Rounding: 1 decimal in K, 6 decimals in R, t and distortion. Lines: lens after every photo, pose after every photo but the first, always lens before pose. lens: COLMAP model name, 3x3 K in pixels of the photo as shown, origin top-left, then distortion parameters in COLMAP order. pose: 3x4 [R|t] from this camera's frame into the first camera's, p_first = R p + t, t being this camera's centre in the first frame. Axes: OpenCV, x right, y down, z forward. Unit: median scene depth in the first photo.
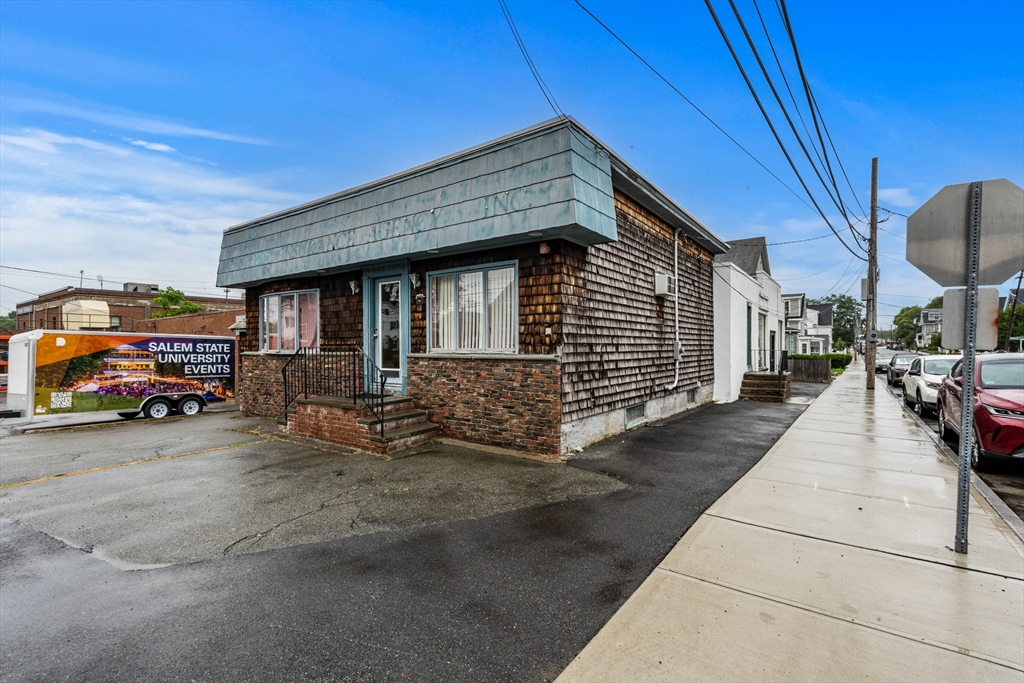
lens RADIAL K [[471.5, 0, 512.0], [0, 471.5, 346.2], [0, 0, 1]] dist [-0.004922, 0.000817]
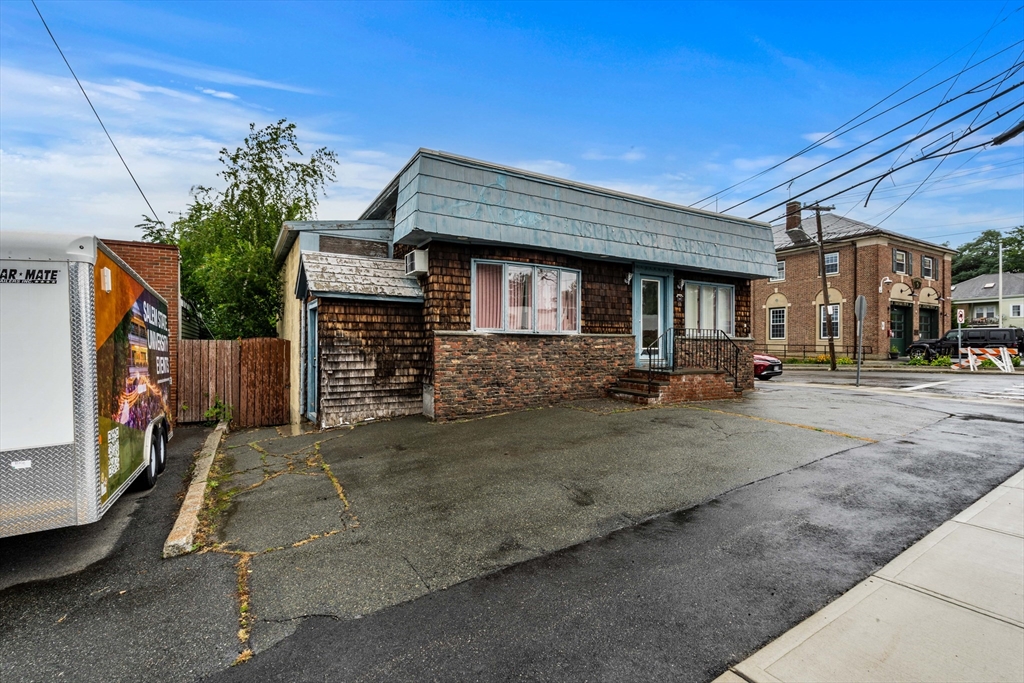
lens RADIAL K [[471.5, 0, 515.6], [0, 471.5, 347.0], [0, 0, 1]] dist [-0.004922, 0.000817]
pose [[0.409126, 0.006017, 0.912458, -1.633018], [-0.004429, 0.999980, -0.004609, 0.054421], [-0.912467, -0.002156, 0.409144, 0.845424]]
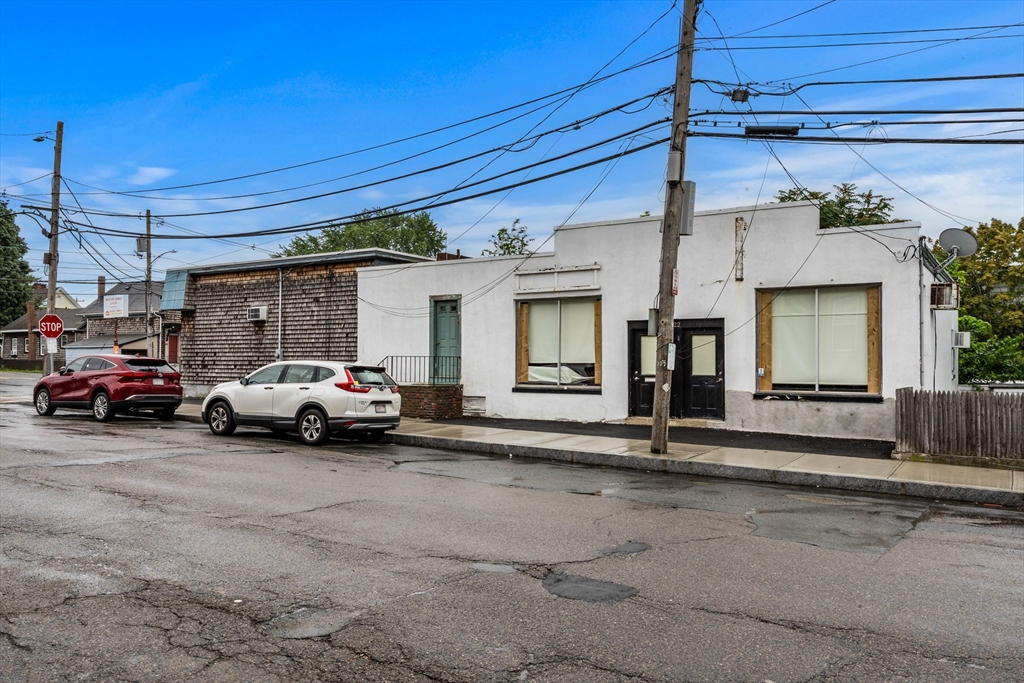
lens RADIAL K [[776.6, 0, 513.1], [0, 776.6, 336.7], [0, 0, 1]] dist [0.006457, -0.001306]
pose [[0.051277, -0.028084, -0.998290, 3.402020], [-0.001908, 0.999600, -0.028219, 0.020187], [0.998683, 0.003352, 0.051203, 1.997116]]
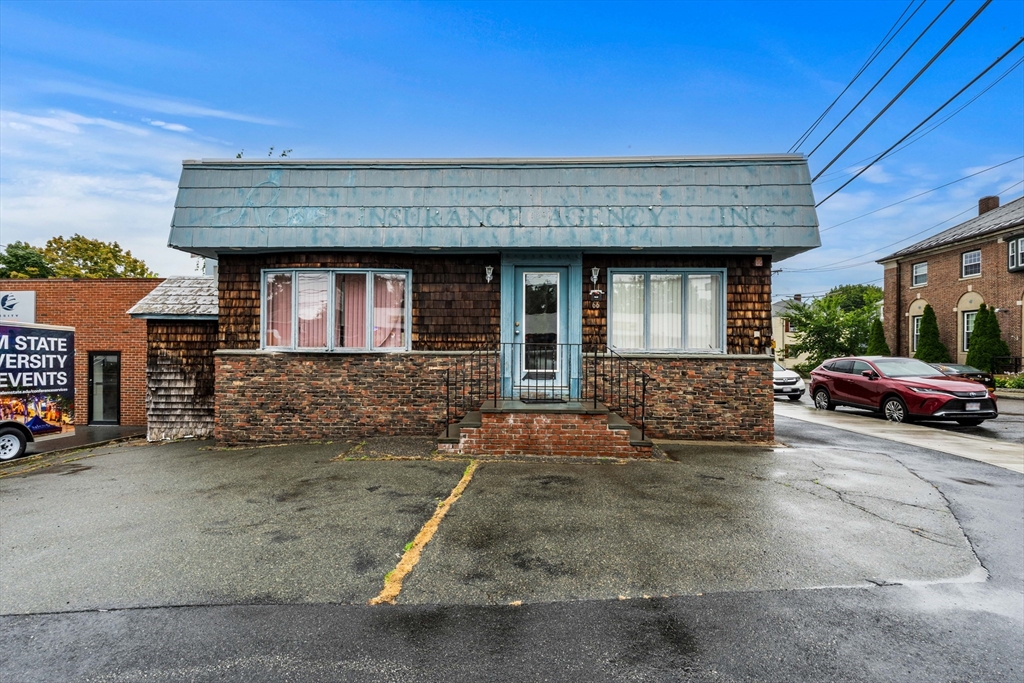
lens RADIAL K [[471.5, 0, 509.3], [0, 471.5, 352.4], [0, 0, 1]] dist [-0.004922, 0.000817]
pose [[0.829251, 0.012356, 0.558740, -0.839297], [-0.010993, 0.999923, -0.005799, 0.020743], [-0.558769, -0.001334, 0.829323, 0.306223]]
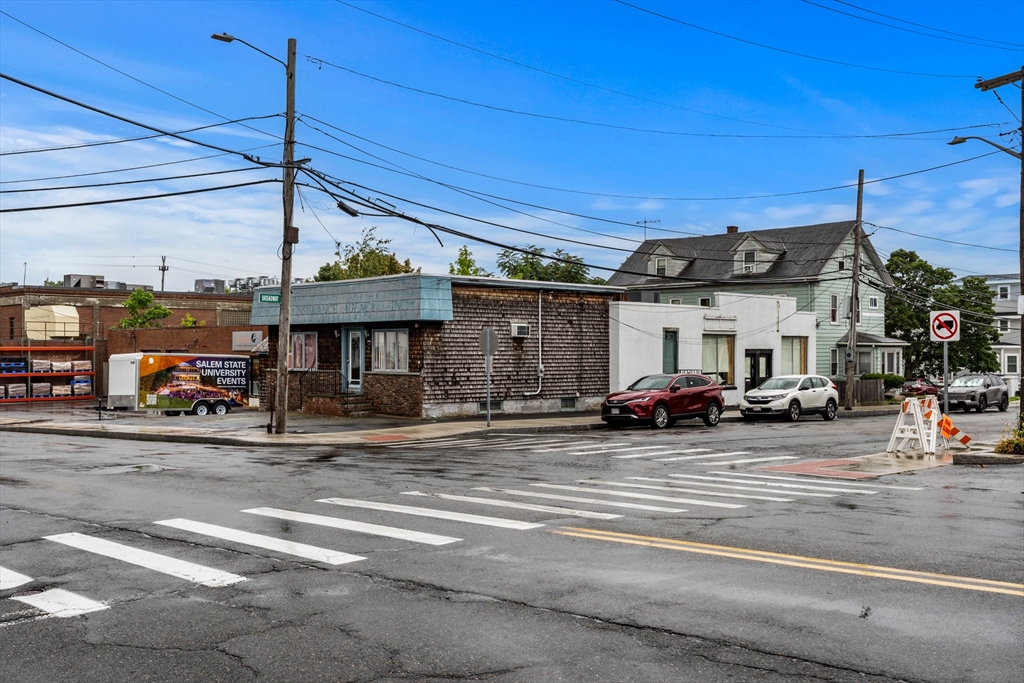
lens RADIAL K [[1039.0, 0, 510.1], [0, 1039.0, 344.2], [0, 0, 1]] dist [0.011712, 0.000000]
pose [[0.984253, 0.004554, -0.176705, 1.076204], [-0.005526, 0.999972, -0.005010, -0.074528], [0.176677, 0.005907, 0.984251, -2.947185]]
